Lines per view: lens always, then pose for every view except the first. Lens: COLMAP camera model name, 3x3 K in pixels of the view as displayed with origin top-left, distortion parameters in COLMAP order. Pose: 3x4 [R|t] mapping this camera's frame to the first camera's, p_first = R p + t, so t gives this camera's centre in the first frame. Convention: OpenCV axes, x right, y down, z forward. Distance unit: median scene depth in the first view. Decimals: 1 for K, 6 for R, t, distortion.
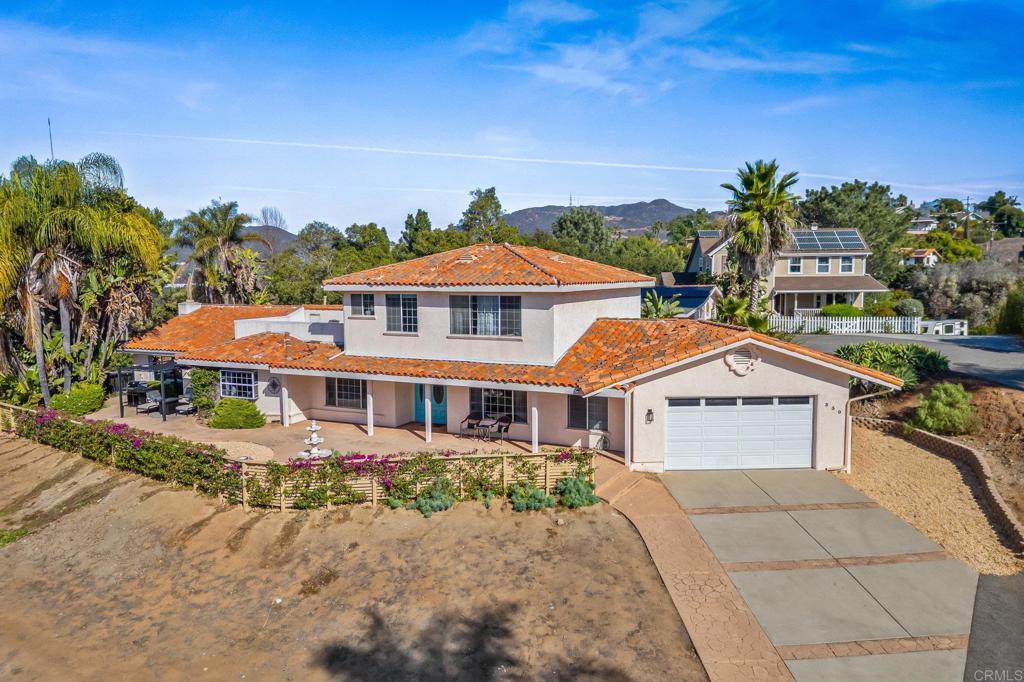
lens RADIAL K [[717.6, 0, 529.4], [0, 717.6, 374.7], [0, 0, 1]] dist [0.049629, -0.000734]
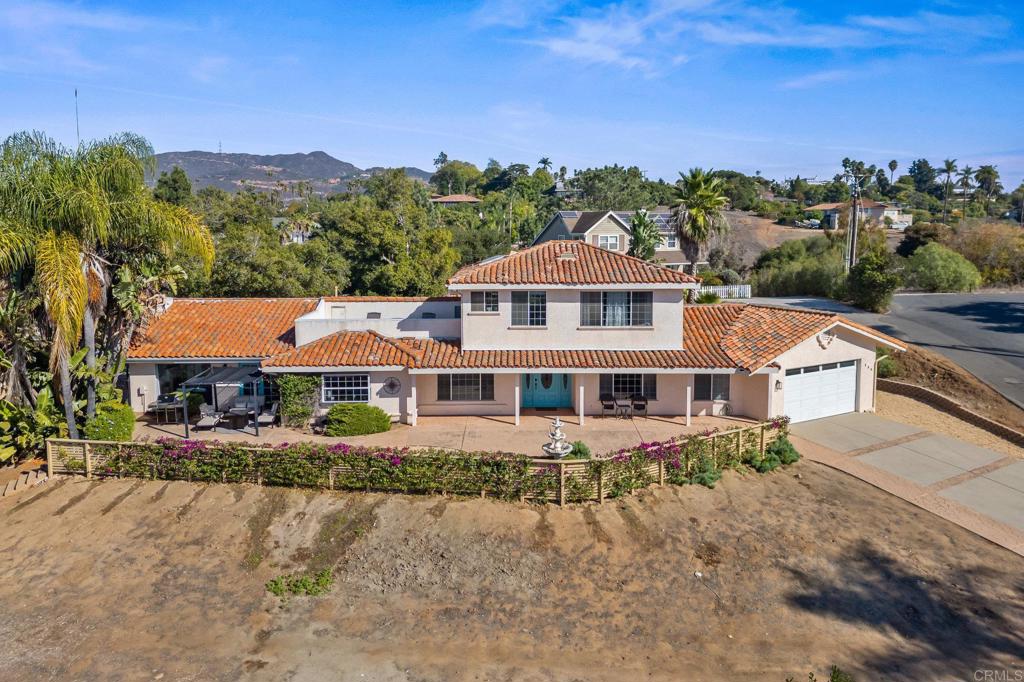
lens RADIAL K [[710.0, 0, 525.4], [0, 710.0, 338.2], [0, 0, 1]] dist [0.070048, -0.080597]
pose [[0.895927, -0.062512, 0.439780, -0.672364], [0.055921, 0.998044, 0.027944, -0.073702], [-0.440667, -0.000443, 0.897671, 0.049659]]
